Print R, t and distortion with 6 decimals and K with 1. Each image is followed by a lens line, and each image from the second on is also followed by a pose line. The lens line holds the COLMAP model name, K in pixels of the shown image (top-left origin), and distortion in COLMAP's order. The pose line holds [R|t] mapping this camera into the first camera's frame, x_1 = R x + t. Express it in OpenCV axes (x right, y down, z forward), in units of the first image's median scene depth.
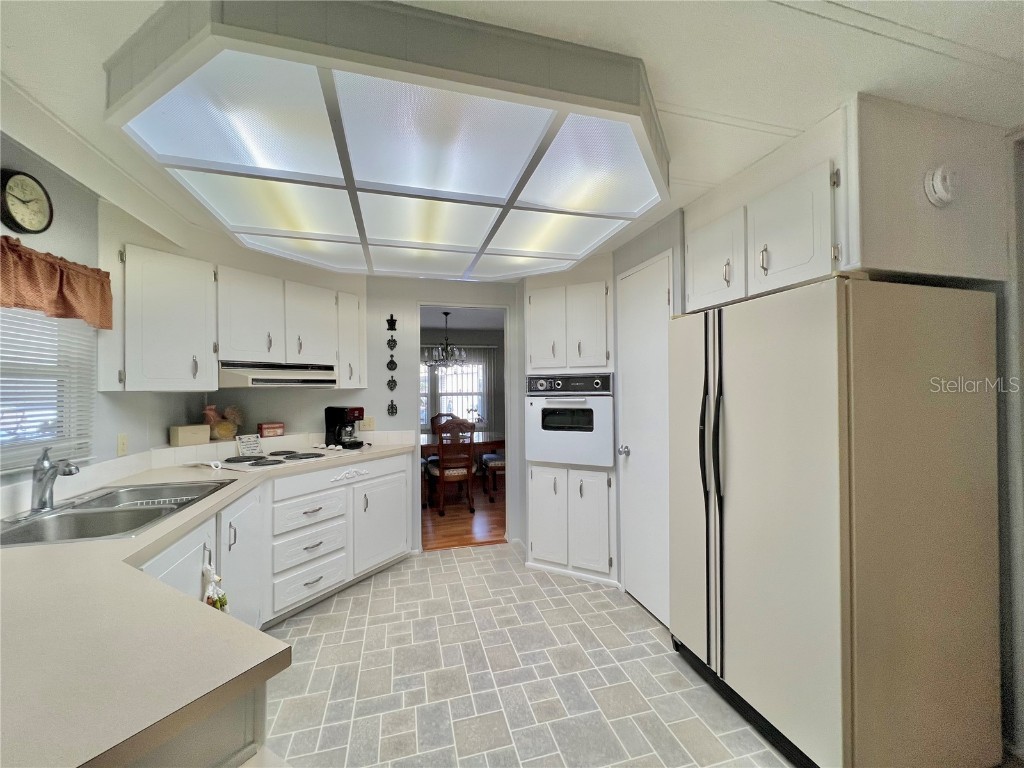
lens RADIAL K [[410.4, 0, 514.1], [0, 410.4, 384.1], [0, 0, 1]] dist [-0.003215, 0.000266]
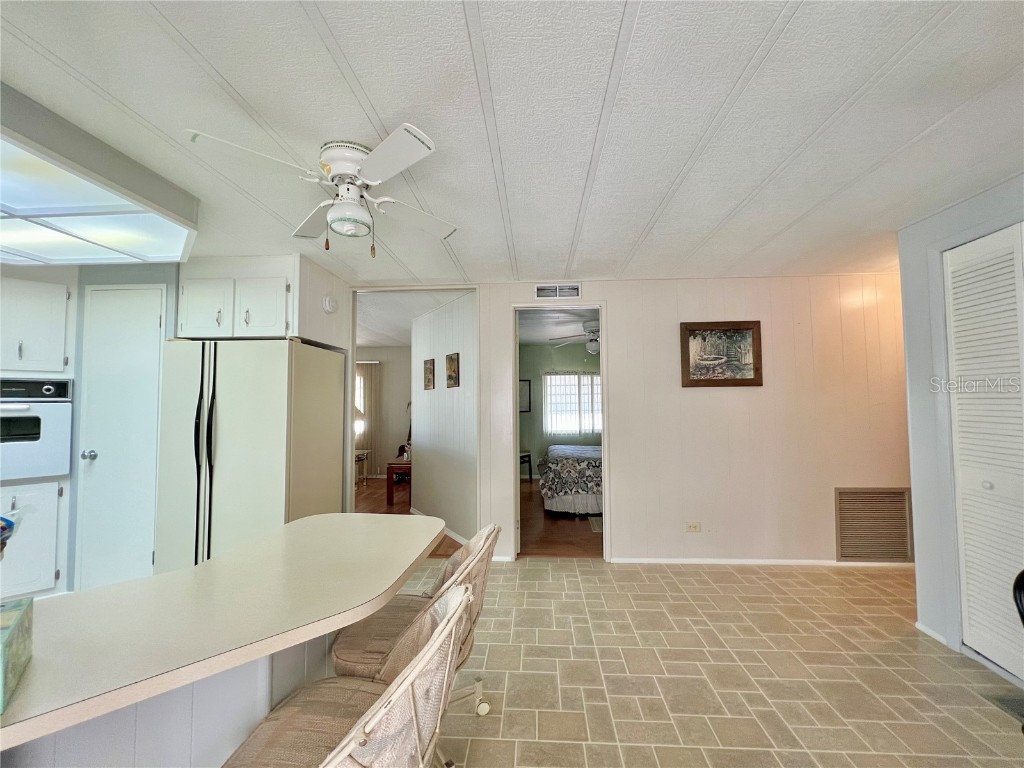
lens RADIAL K [[410.6, 0, 514.7], [0, 410.6, 379.5], [0, 0, 1]] dist [0.000728, -0.000073]
pose [[0.315267, 0.049791, 0.947696, -0.377654], [-0.007488, 0.998722, -0.049981, 0.015563], [-0.948973, 0.008661, 0.315237, -0.342548]]
